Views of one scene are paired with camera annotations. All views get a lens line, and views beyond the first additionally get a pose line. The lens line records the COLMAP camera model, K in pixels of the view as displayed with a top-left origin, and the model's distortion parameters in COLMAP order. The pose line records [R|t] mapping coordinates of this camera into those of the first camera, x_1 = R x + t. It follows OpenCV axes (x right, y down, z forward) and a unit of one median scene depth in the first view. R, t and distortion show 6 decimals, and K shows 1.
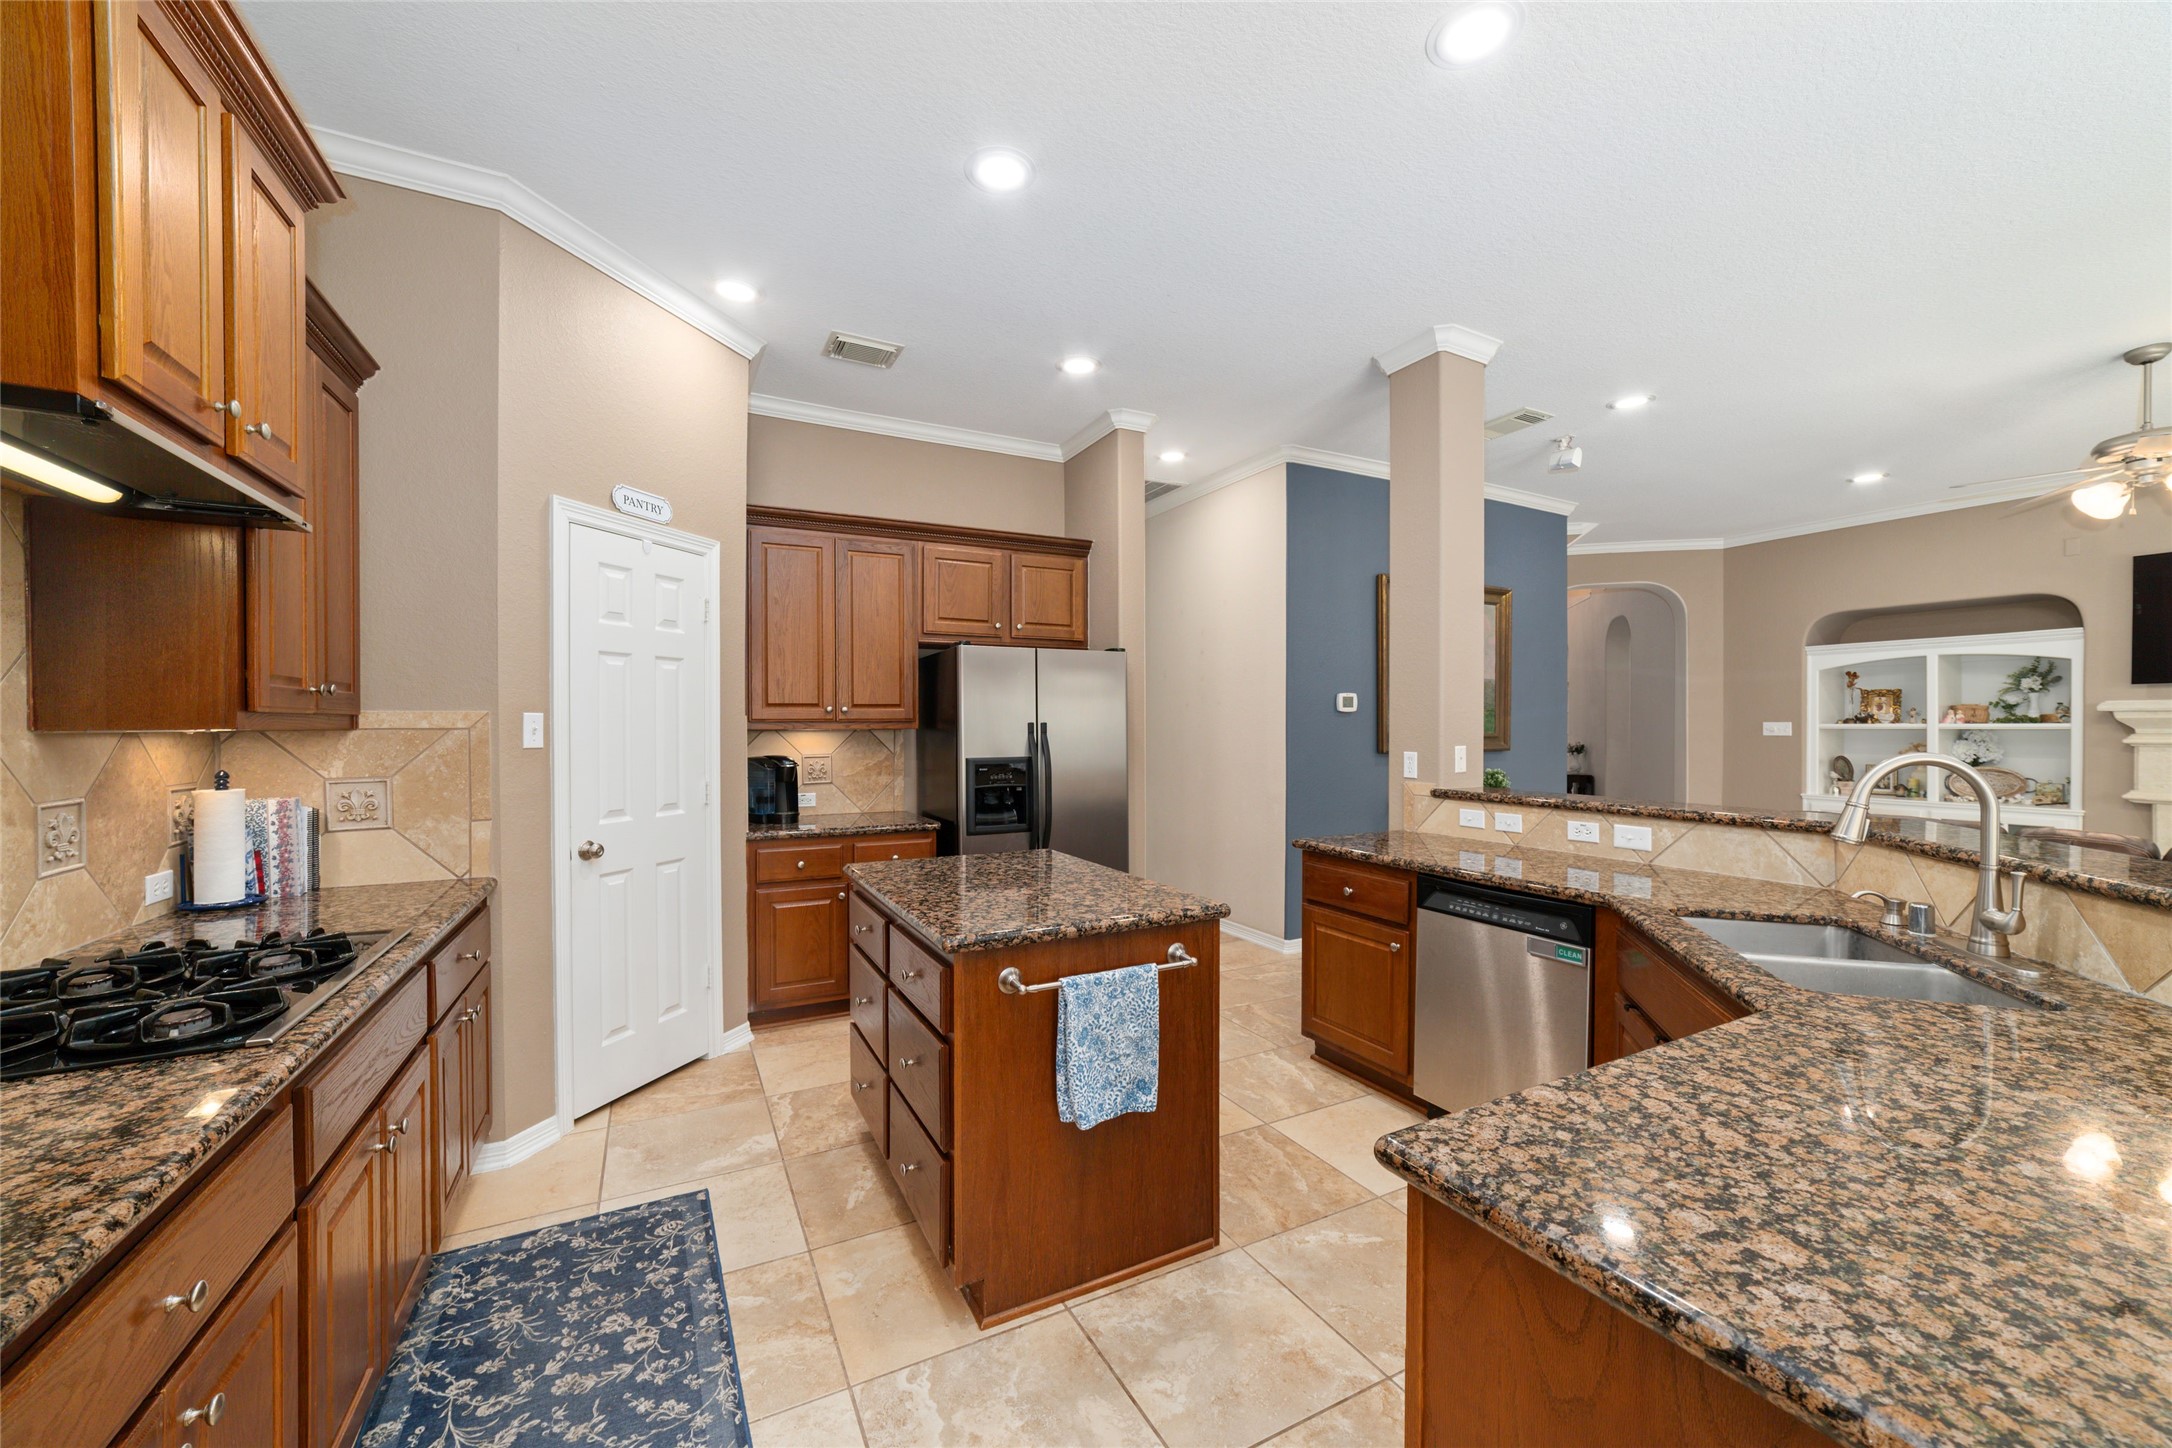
lens RADIAL K [[830.4, 0, 1093.9], [0, 830.4, 722.5], [0, 0, 1]] dist [-0.020471, 0.006176]
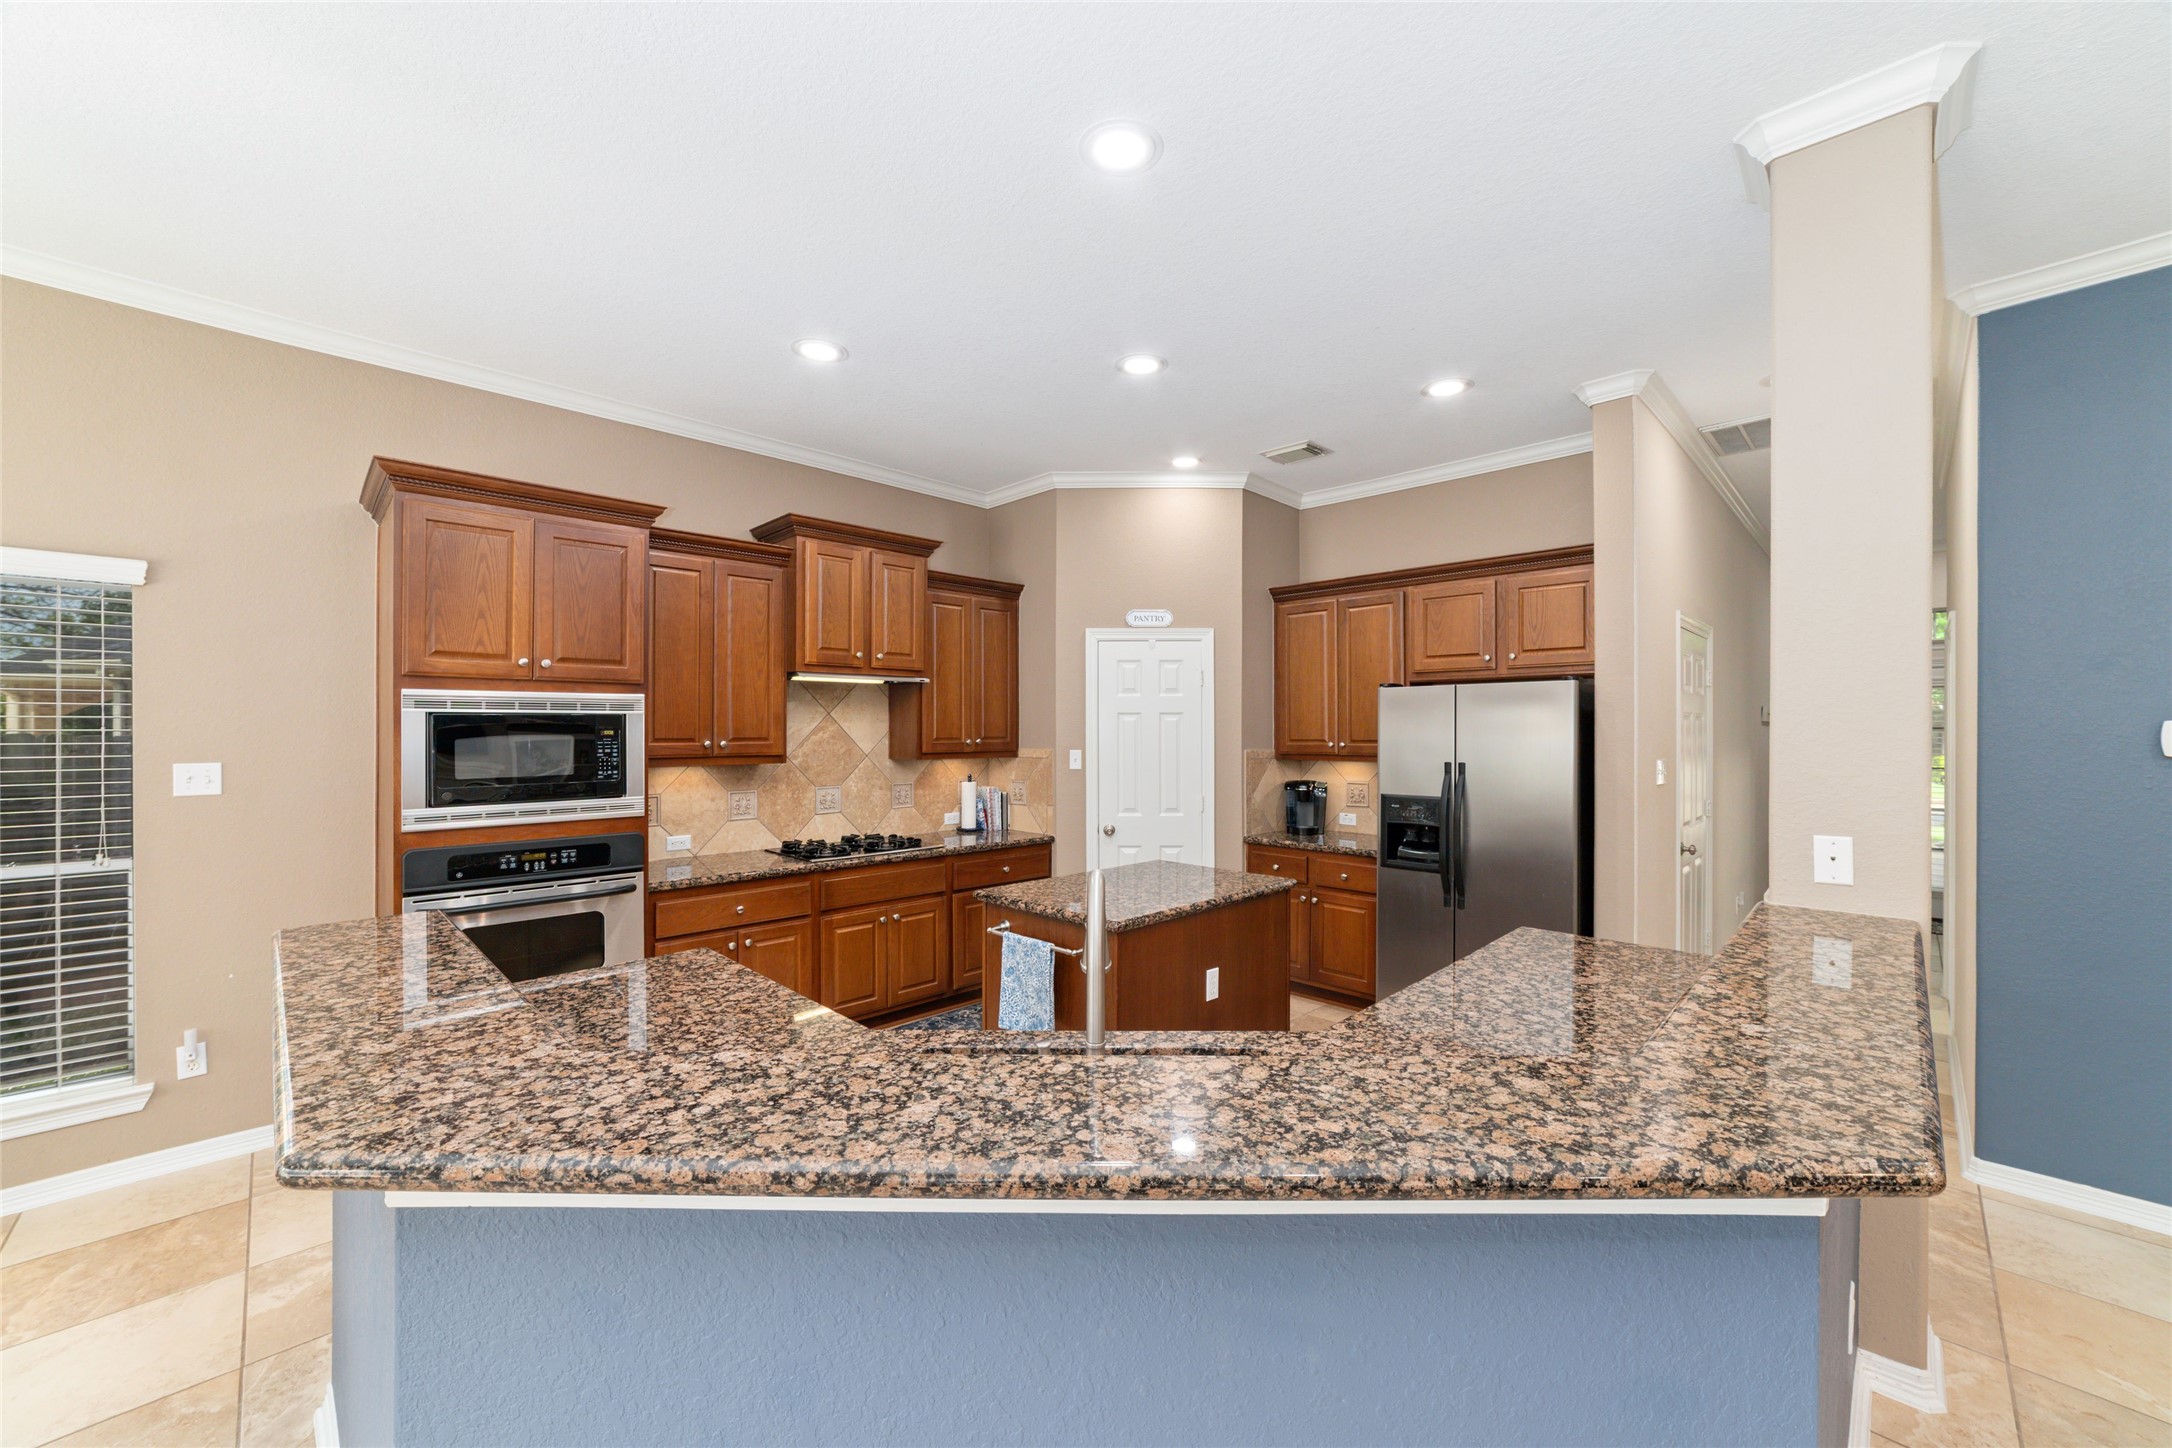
lens RADIAL K [[830.4, 0, 1093.9], [0, 830.4, 722.5], [0, 0, 1]] dist [-0.020471, 0.006176]
pose [[0.301279, -0.006715, -0.953512, 1.051157], [0.001429, 0.999977, -0.006590, -0.058479], [0.953535, 0.000622, 0.301281, 0.458100]]
